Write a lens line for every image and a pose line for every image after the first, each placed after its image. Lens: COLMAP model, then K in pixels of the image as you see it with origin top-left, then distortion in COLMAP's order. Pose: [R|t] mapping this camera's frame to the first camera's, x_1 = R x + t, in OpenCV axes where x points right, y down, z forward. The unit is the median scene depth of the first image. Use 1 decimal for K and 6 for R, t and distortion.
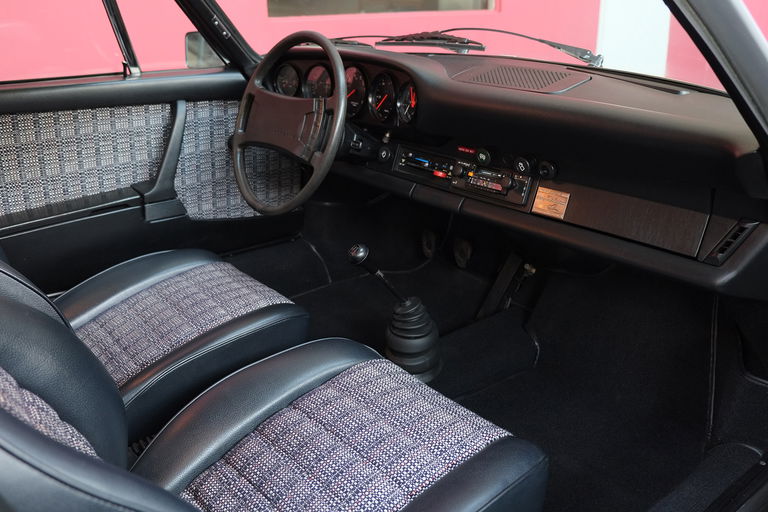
lens RADIAL K [[699.9, 0, 384.0], [0, 699.9, 256.0], [0, 0, 1]] dist [-0.002524, 0.001704]
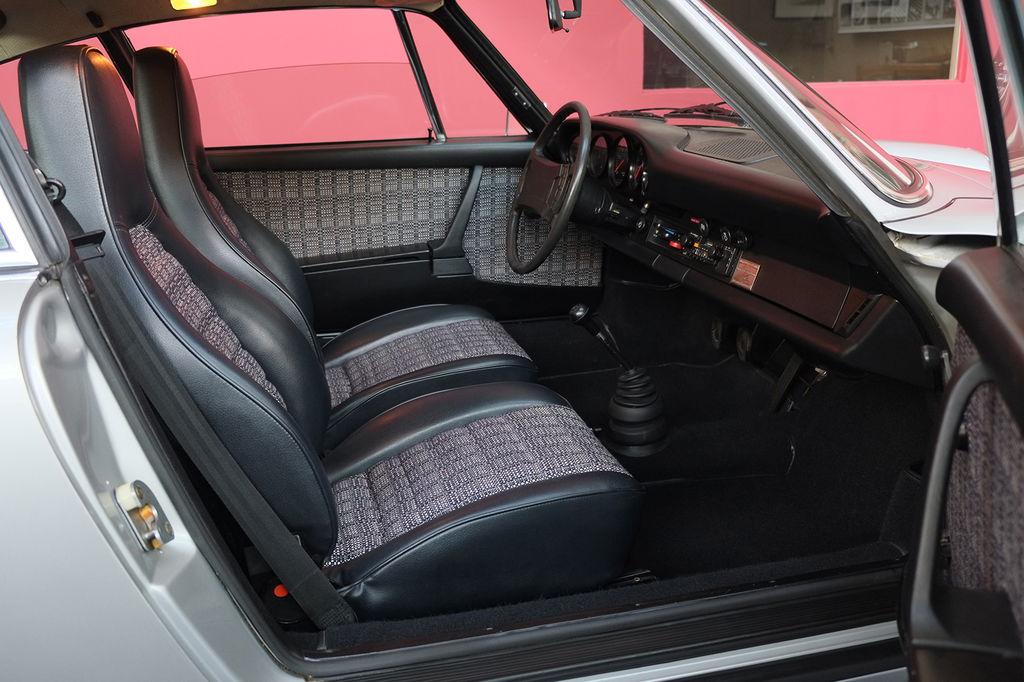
lens RADIAL K [[933.3, 0, 512.0], [0, 933.3, 341.0], [0, 0, 1]] dist [-0.002524, 0.001704]
pose [[0.901583, 0.114154, -0.417272, 0.391529], [-0.140873, 0.989454, -0.033693, 0.084607], [0.409026, 0.089160, 0.908157, -0.250448]]
